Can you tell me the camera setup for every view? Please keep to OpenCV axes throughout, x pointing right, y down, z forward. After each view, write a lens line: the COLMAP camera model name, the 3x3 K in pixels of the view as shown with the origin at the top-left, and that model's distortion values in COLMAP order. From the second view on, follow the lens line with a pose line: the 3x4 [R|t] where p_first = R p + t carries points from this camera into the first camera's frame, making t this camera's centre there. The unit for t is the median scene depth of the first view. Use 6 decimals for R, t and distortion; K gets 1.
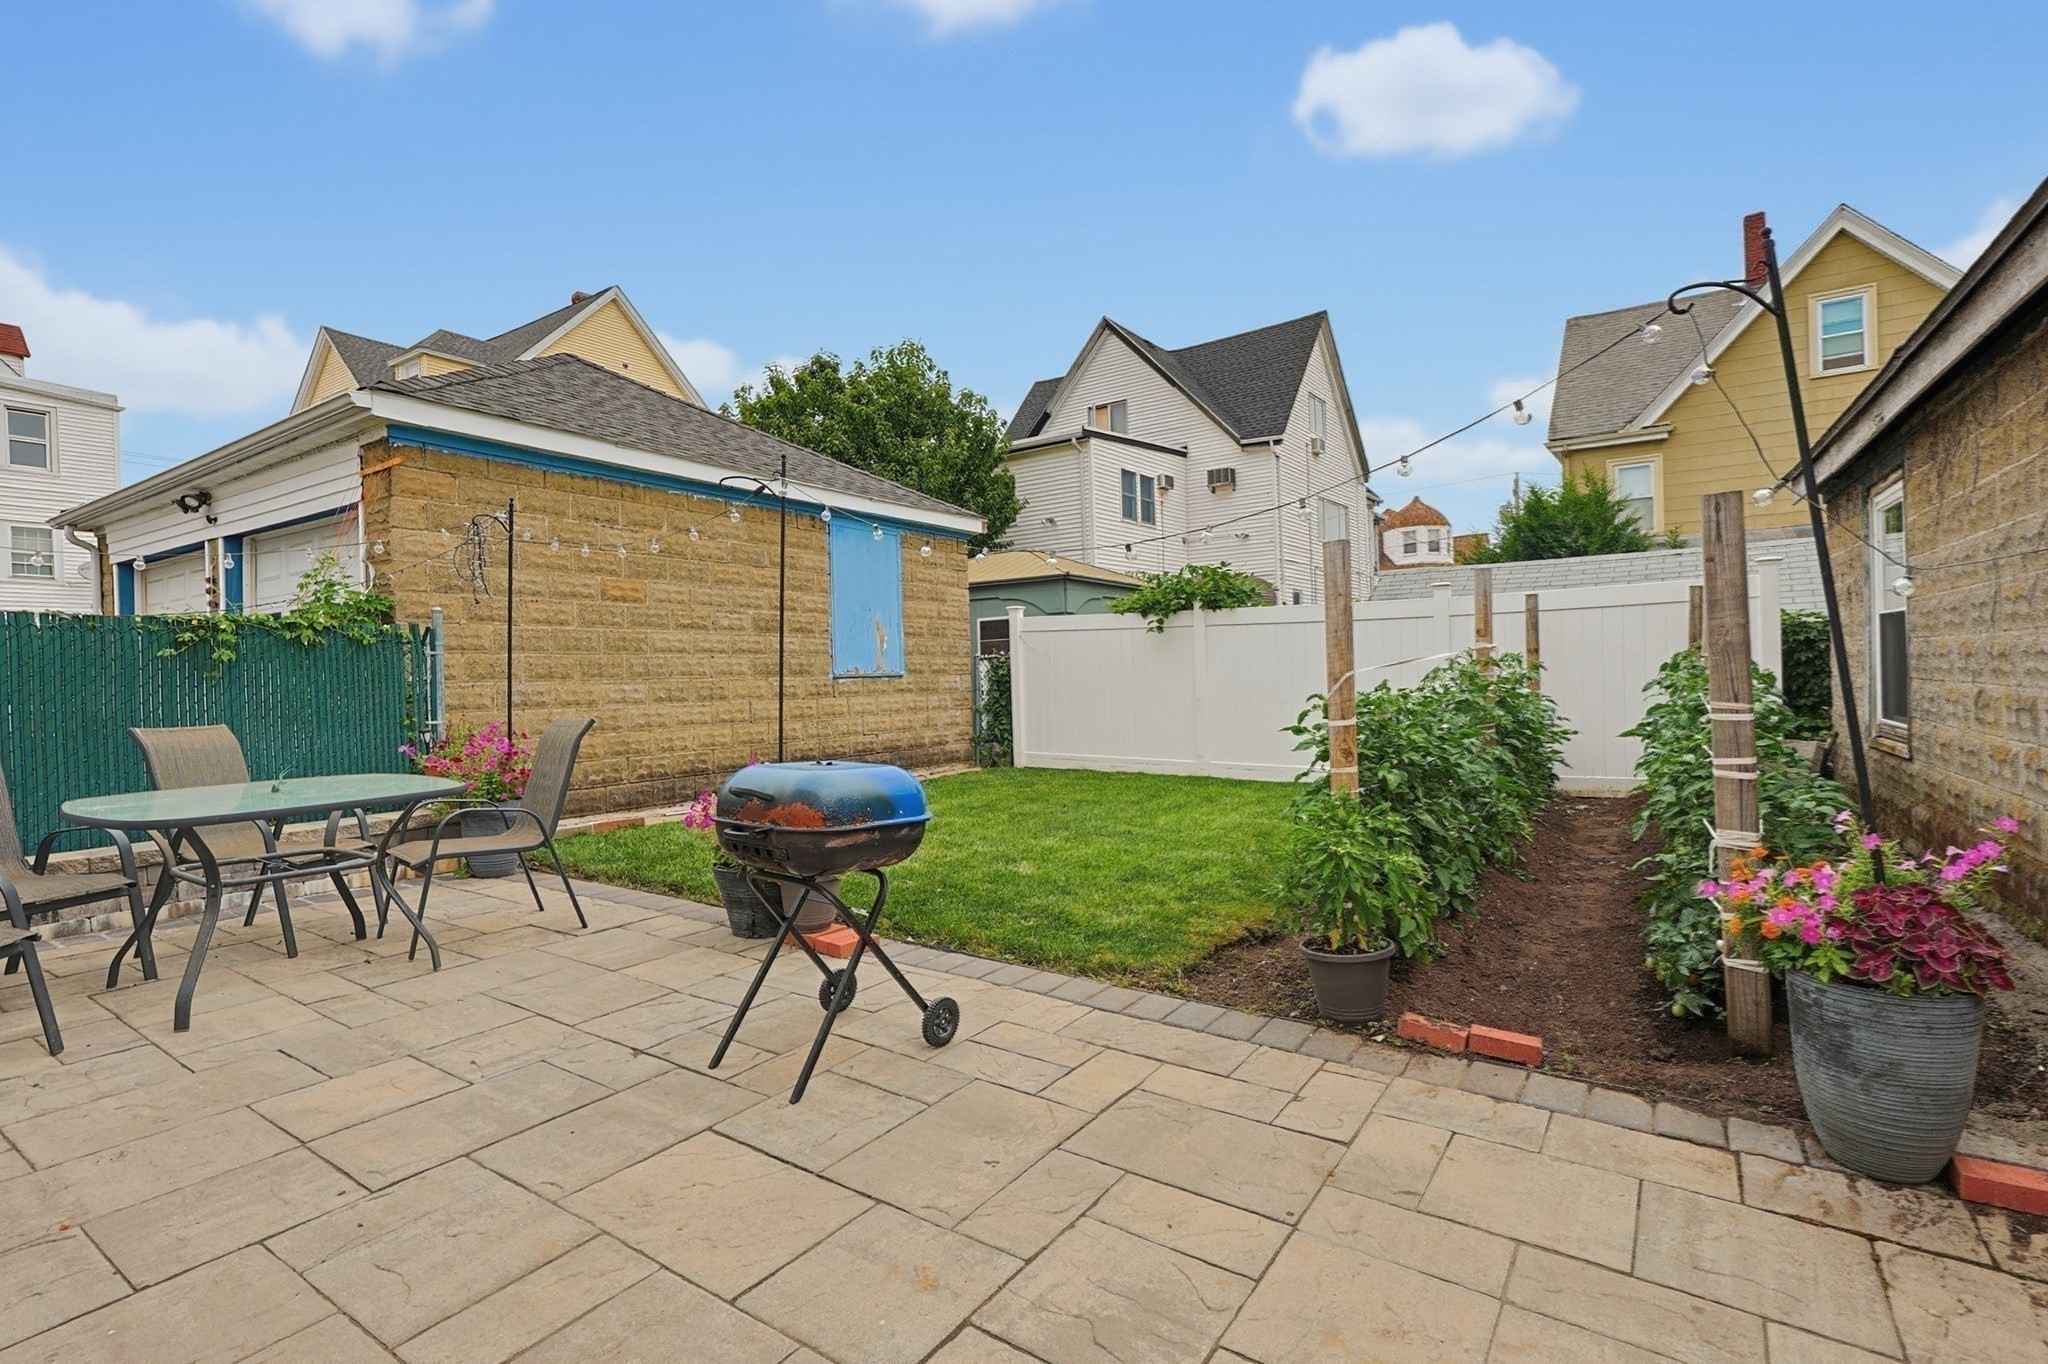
lens RADIAL K [[931.1, 0, 1036.4], [0, 931.1, 672.2], [0, 0, 1]] dist [-0.002389, 0.000800]
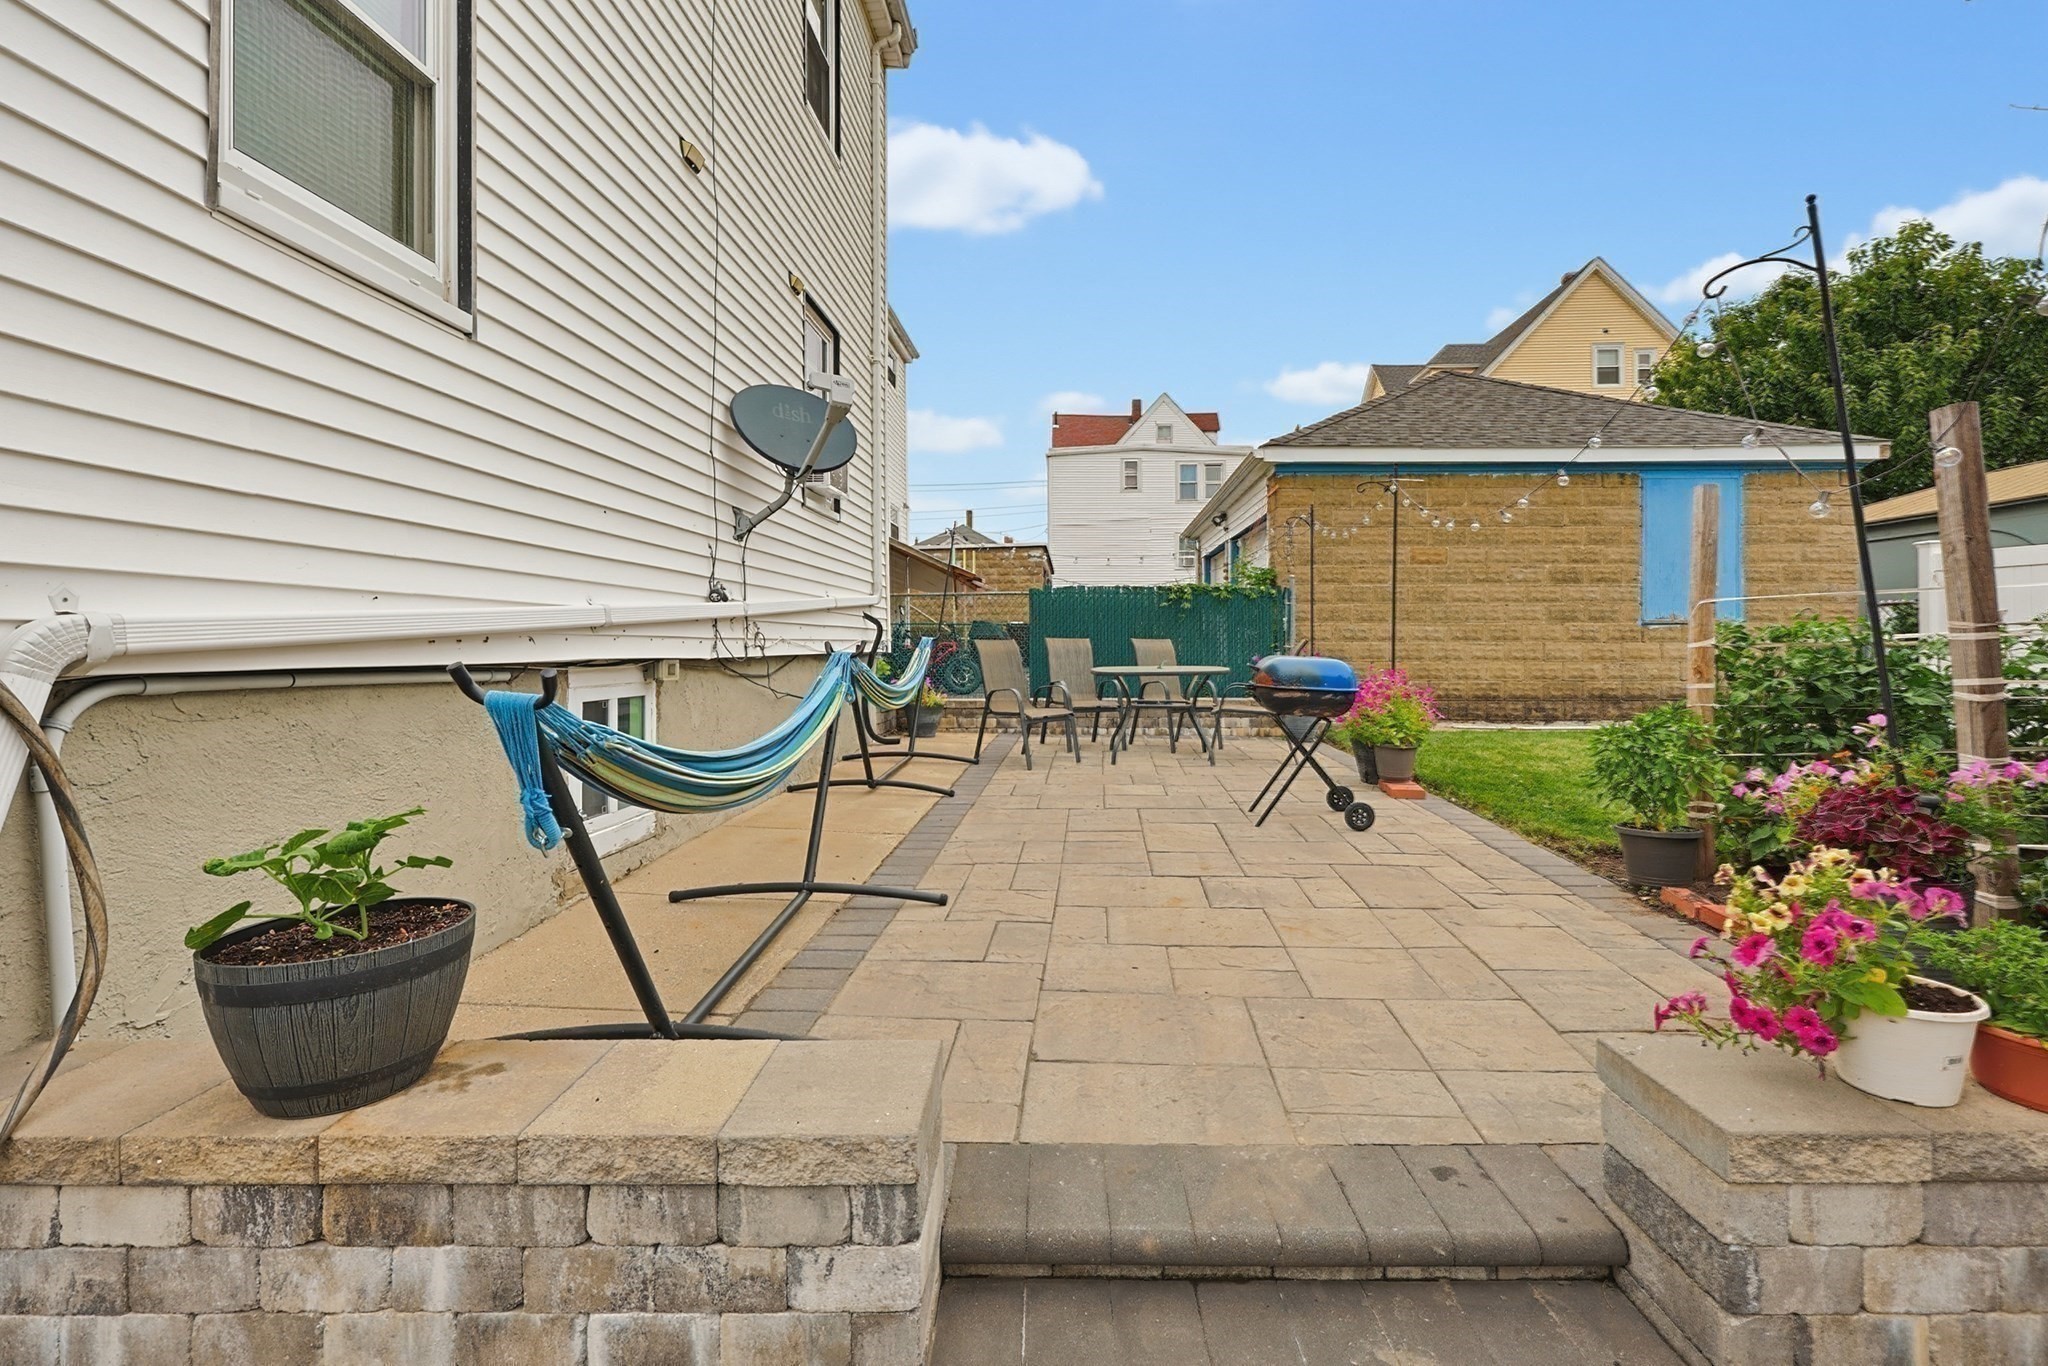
lens RADIAL K [[931.1, 0, 1085.7], [0, 931.1, 637.0], [0, 0, 1]] dist [-0.002389, 0.000800]
pose [[0.520835, 0.013947, -0.853543, 0.396777], [-0.009051, 0.999901, 0.010815, 0.016938], [0.853609, 0.002092, 0.520910, -0.102734]]
